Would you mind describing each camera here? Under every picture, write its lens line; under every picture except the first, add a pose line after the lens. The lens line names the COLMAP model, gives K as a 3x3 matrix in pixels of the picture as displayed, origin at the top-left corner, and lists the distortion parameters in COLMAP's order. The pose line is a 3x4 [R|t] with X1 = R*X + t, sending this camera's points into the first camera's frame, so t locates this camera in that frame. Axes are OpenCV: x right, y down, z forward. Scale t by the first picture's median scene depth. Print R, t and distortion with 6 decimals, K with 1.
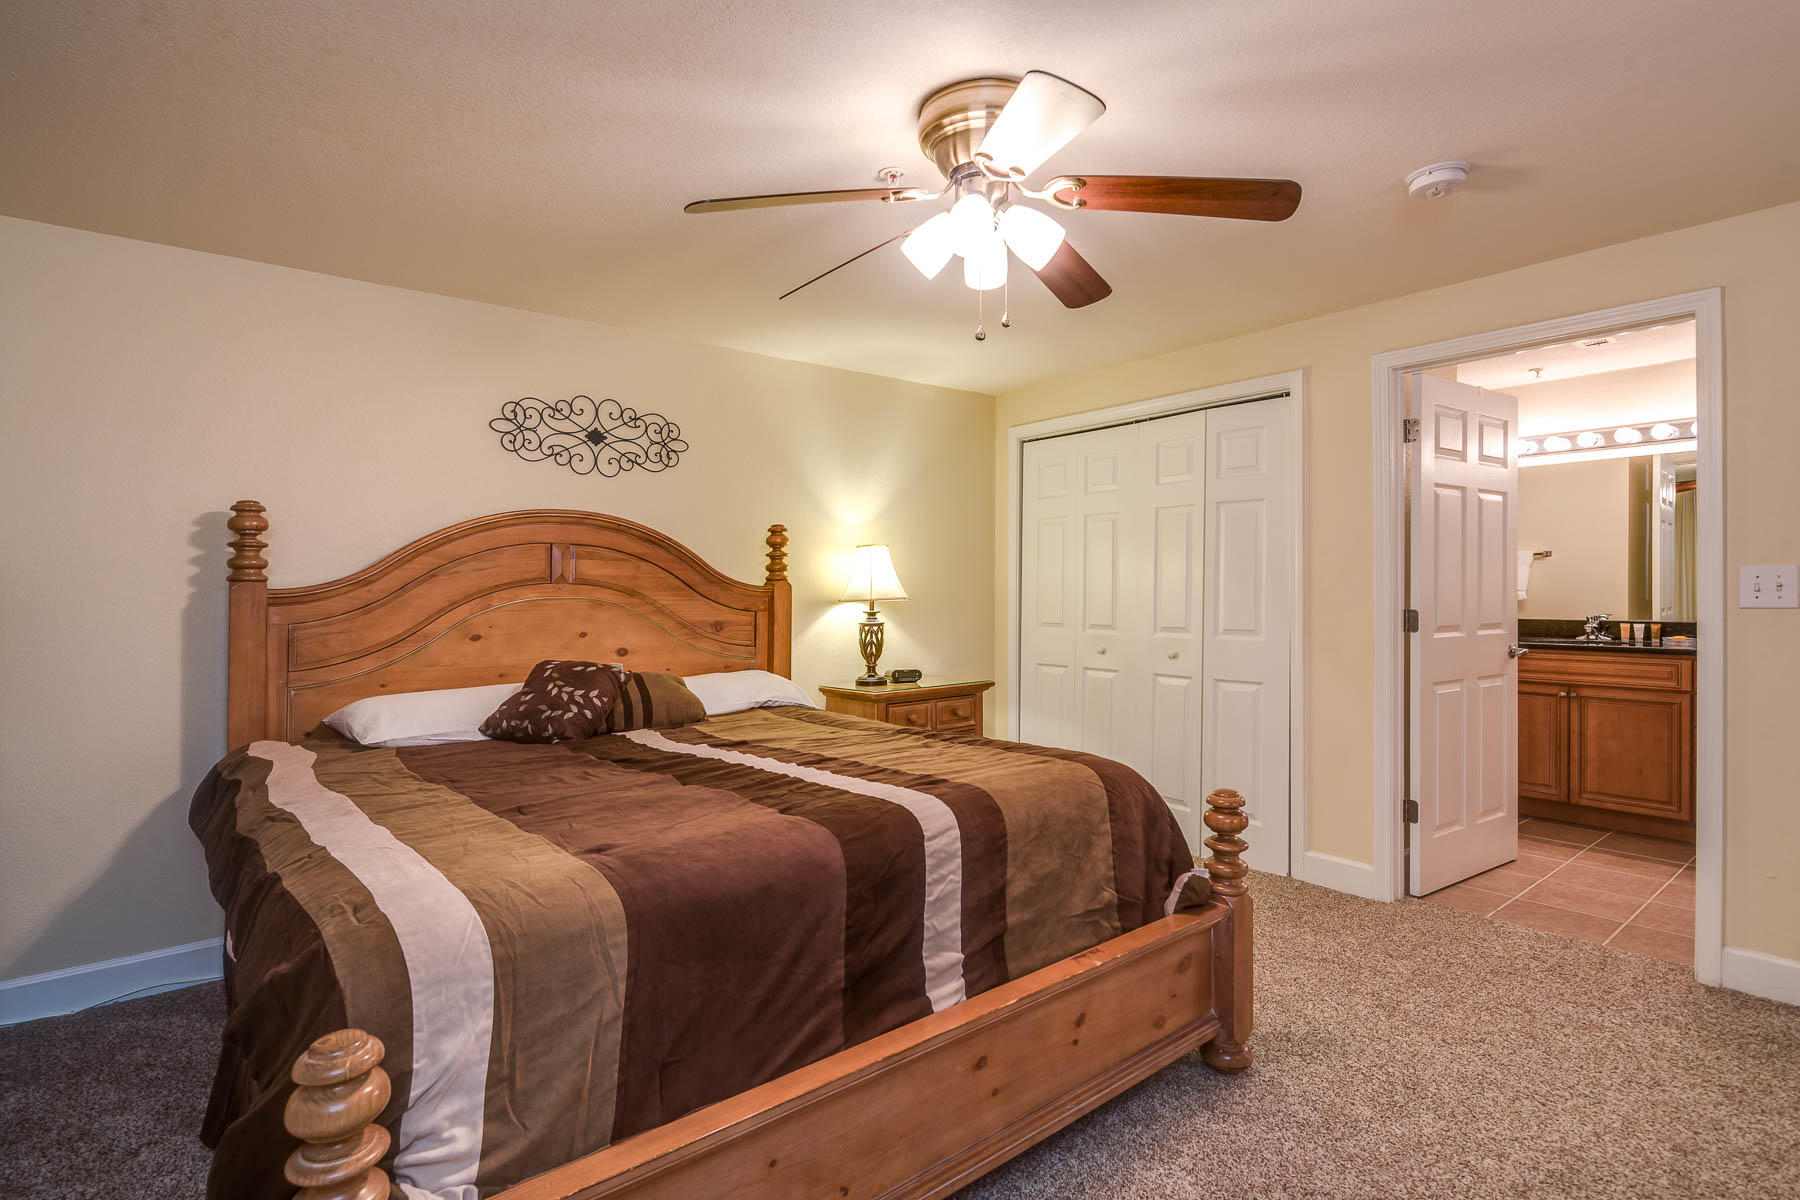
lens RADIAL K [[870.1, 0, 899.2], [0, 870.1, 582.2], [0, 0, 1]] dist [0.001297, -0.001343]
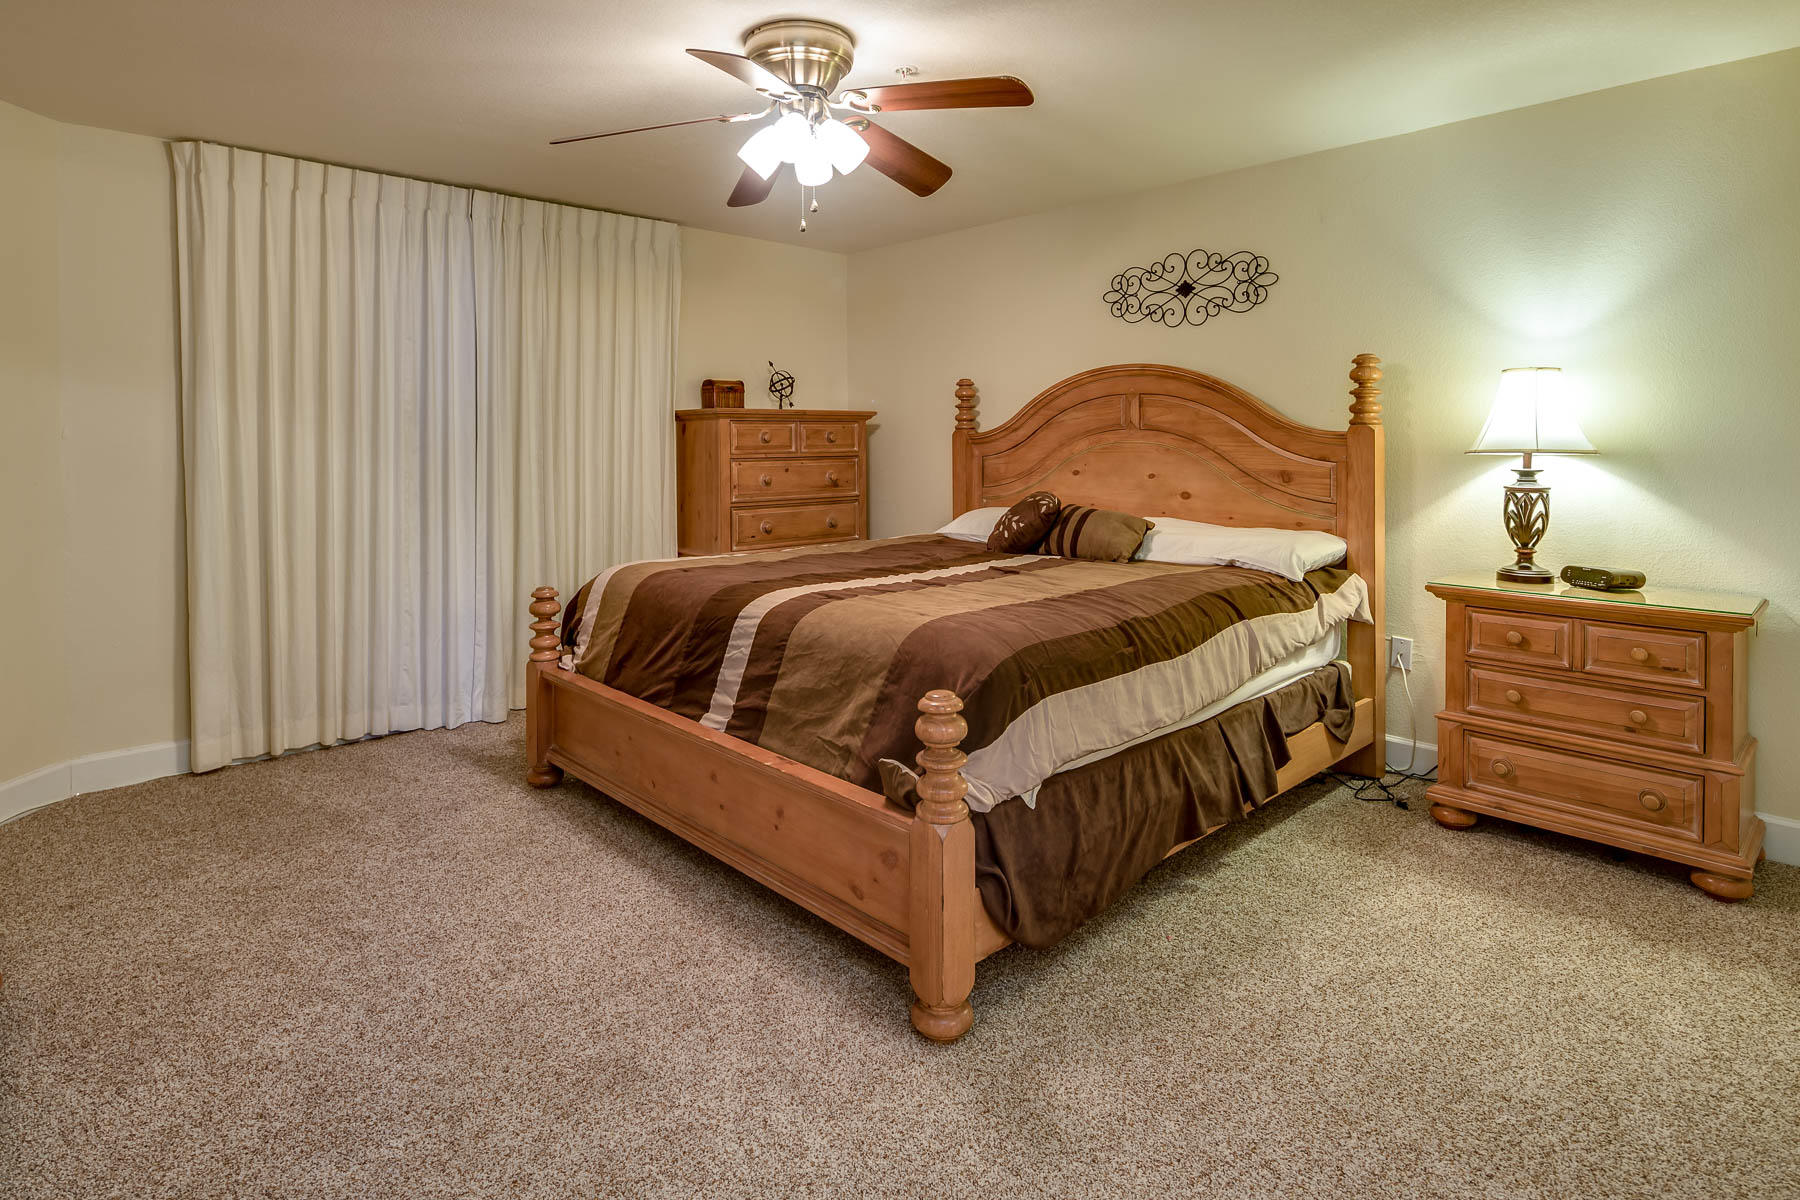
lens RADIAL K [[954.6, 0, 899.2], [0, 954.6, 456.9], [0, 0, 1]] dist [-0.001739, 0.000010]
pose [[0.084770, 0.026626, -0.996045, 0.760489], [0.007083, 0.999602, 0.027323, 0.001006], [0.996375, -0.009371, 0.084548, 0.549202]]
